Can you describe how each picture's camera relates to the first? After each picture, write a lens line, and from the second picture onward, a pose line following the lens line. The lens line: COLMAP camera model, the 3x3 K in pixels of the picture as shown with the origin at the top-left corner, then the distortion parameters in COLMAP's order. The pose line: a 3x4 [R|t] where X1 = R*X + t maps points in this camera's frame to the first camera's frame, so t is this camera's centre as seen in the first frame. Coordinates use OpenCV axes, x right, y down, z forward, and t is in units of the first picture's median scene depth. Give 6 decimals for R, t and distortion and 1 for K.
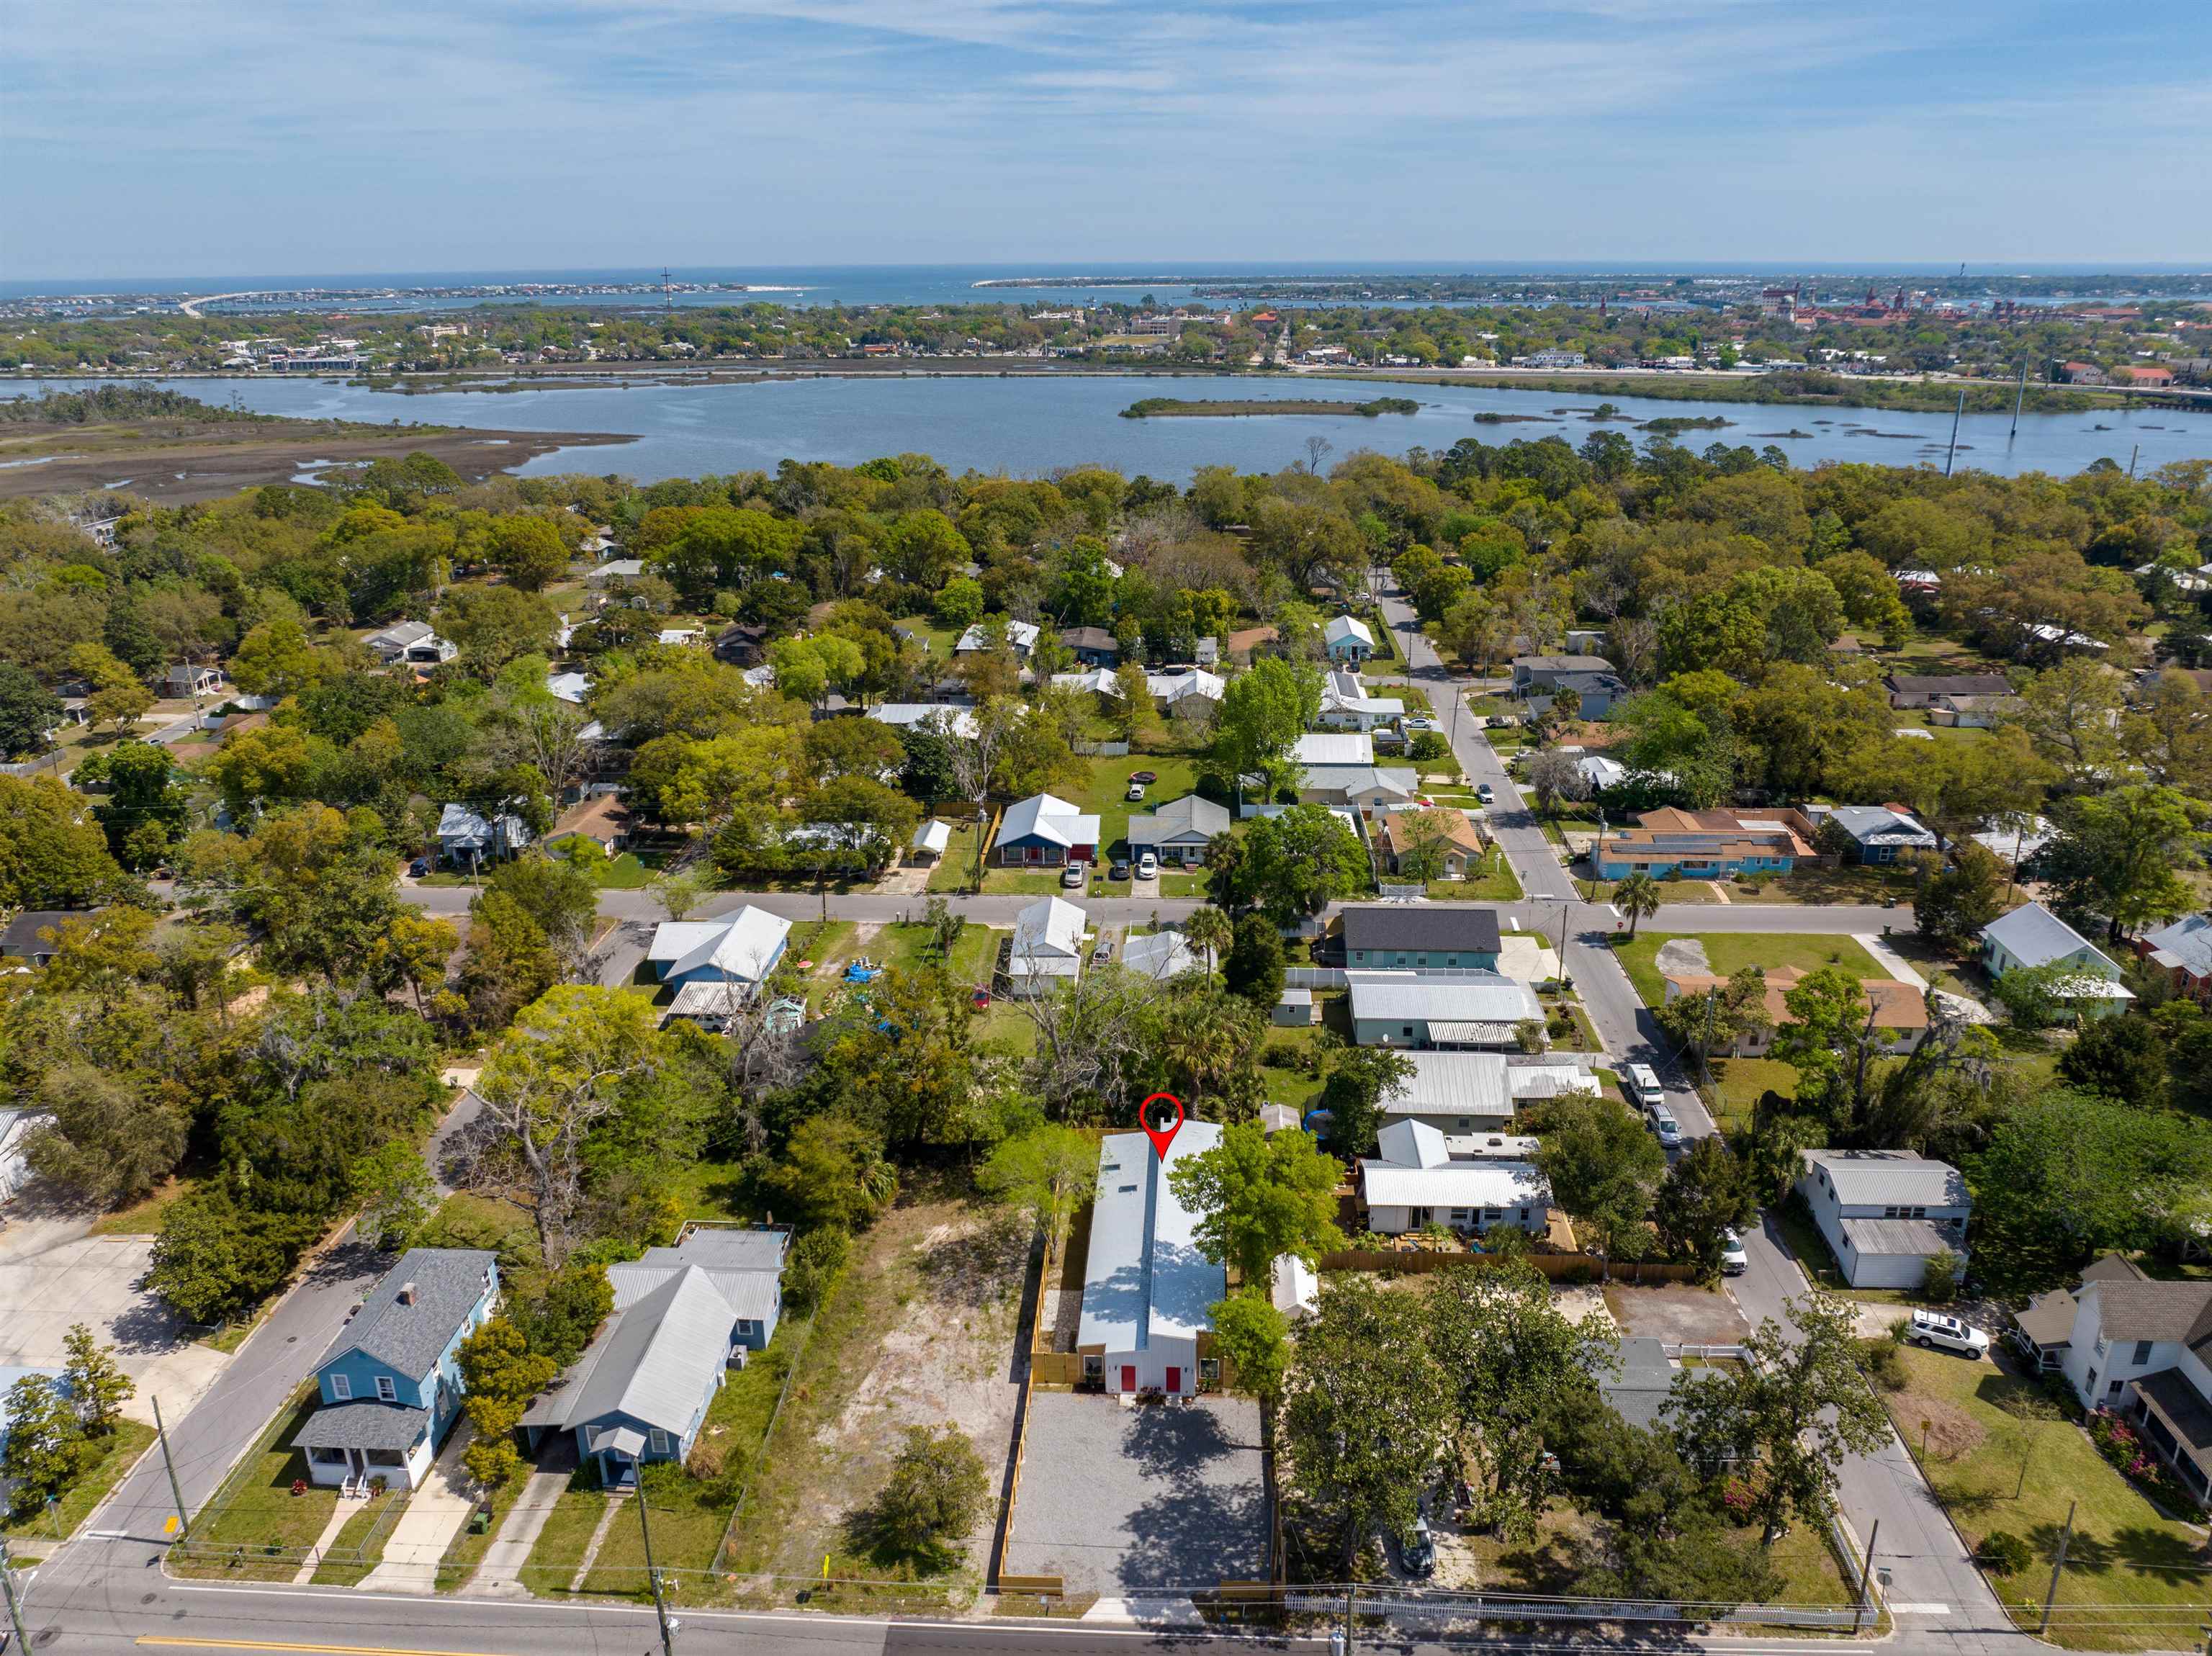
lens RADIAL K [[1544.6, 0, 1106.0], [0, 1544.6, 828.0], [0, 0, 1]] dist [-0.036067, -0.000367]
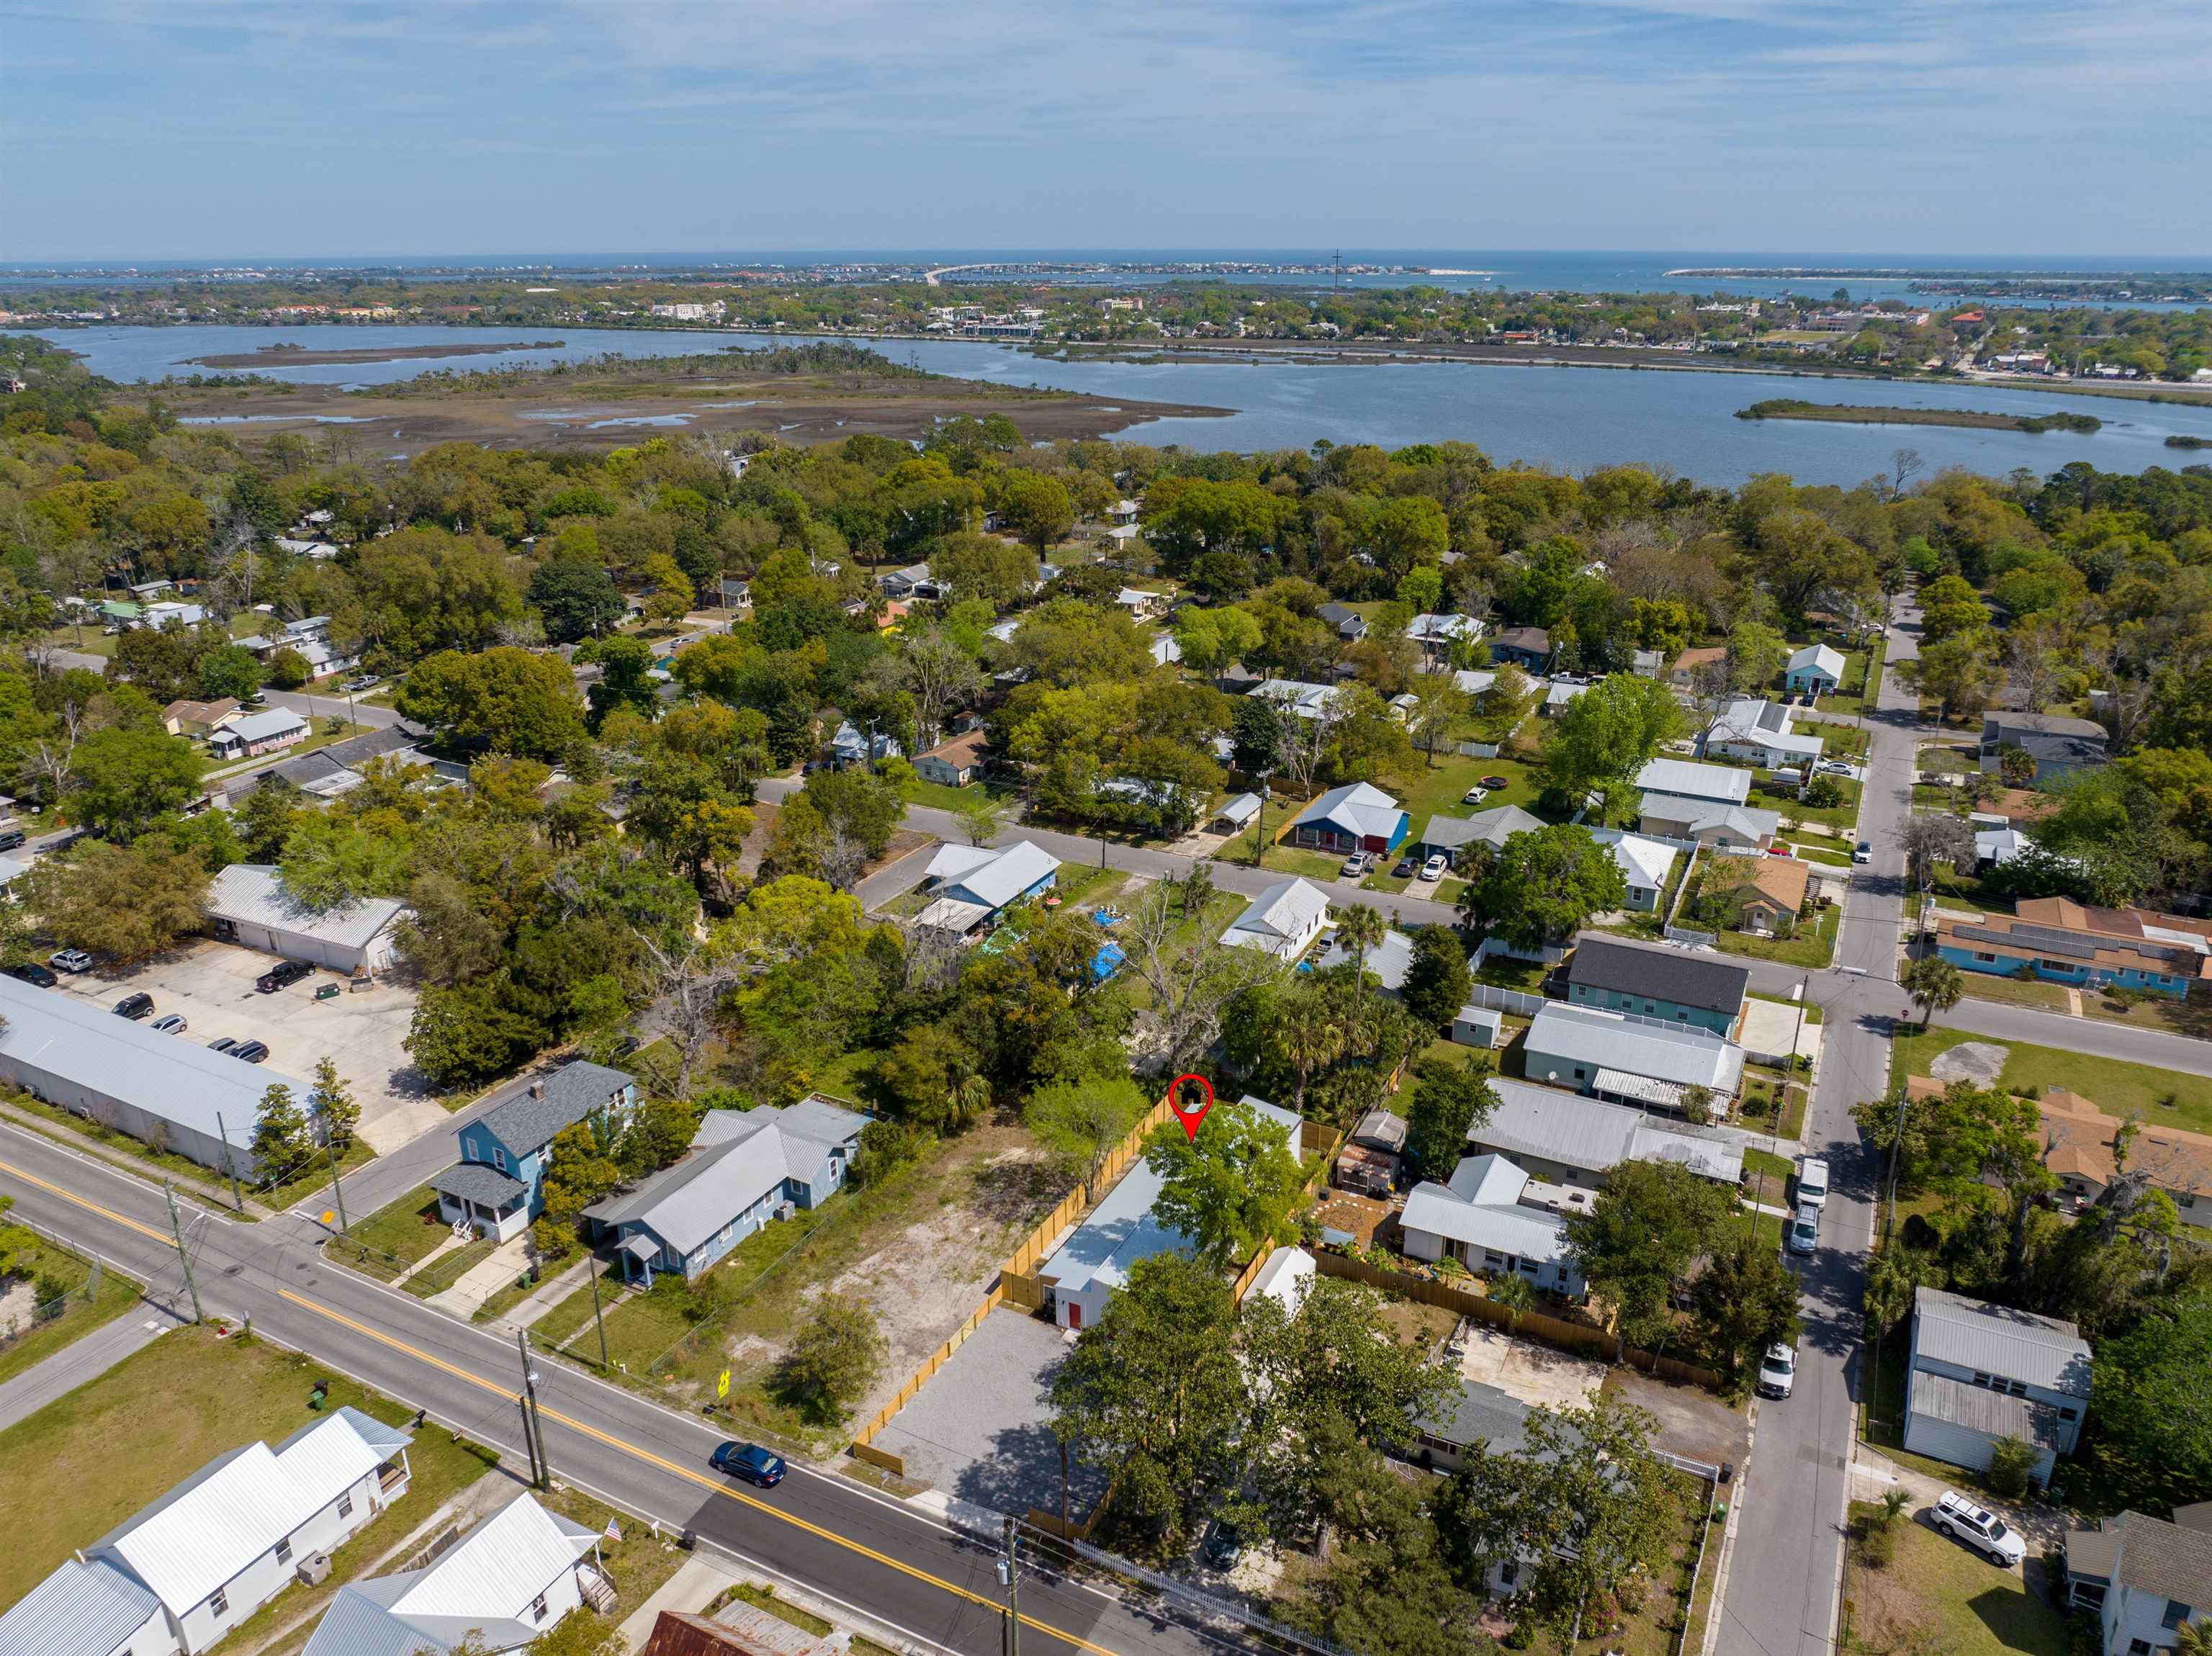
lens RADIAL K [[1532.3, 0, 1106.0], [0, 1532.3, 828.0], [0, 0, 1]] dist [-0.032927, 0.003802]
pose [[0.915039, 0.149015, -0.374830, 0.195796], [-0.144504, 0.988684, 0.040289, -0.009289], [0.376592, 0.017298, 0.926218, 0.017317]]
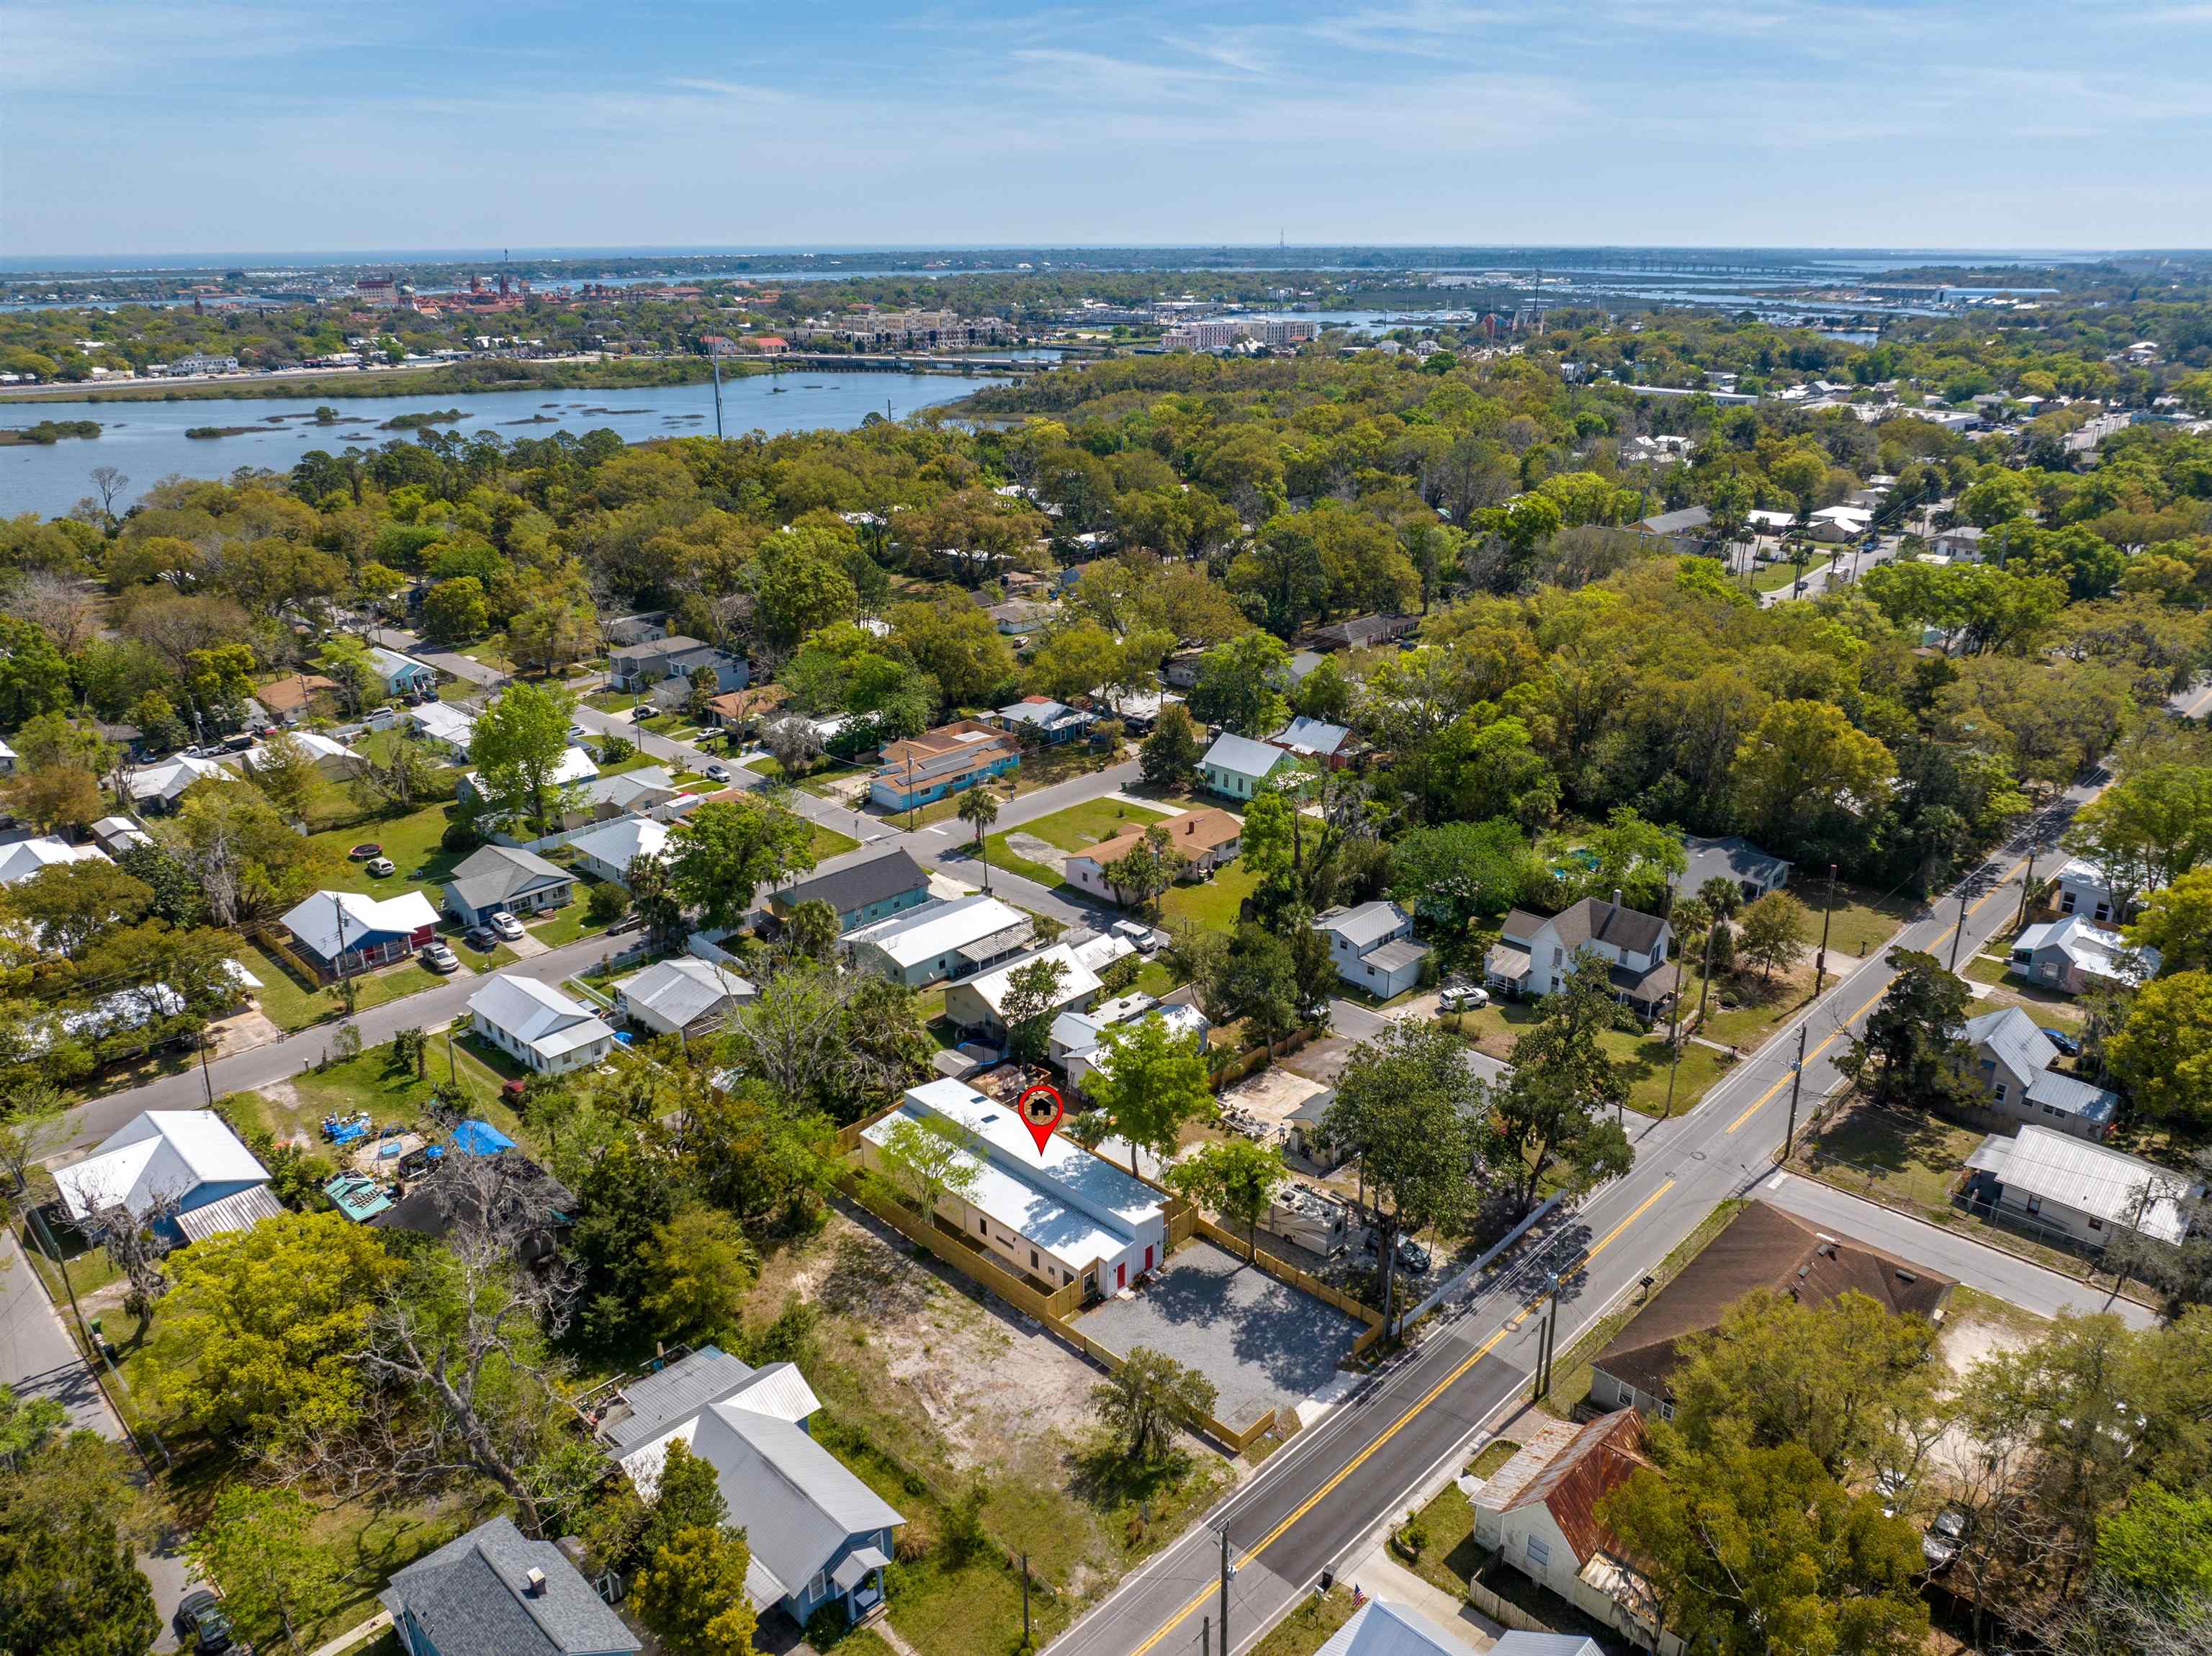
lens RADIAL K [[1544.6, 0, 1106.0], [0, 1544.6, 828.0], [0, 0, 1]] dist [-0.036067, -0.000367]
pose [[0.665139, -0.261173, 0.699556, -0.358154], [0.256611, 0.959730, 0.114321, -0.043746], [-0.701243, 0.103475, 0.705373, 0.097378]]
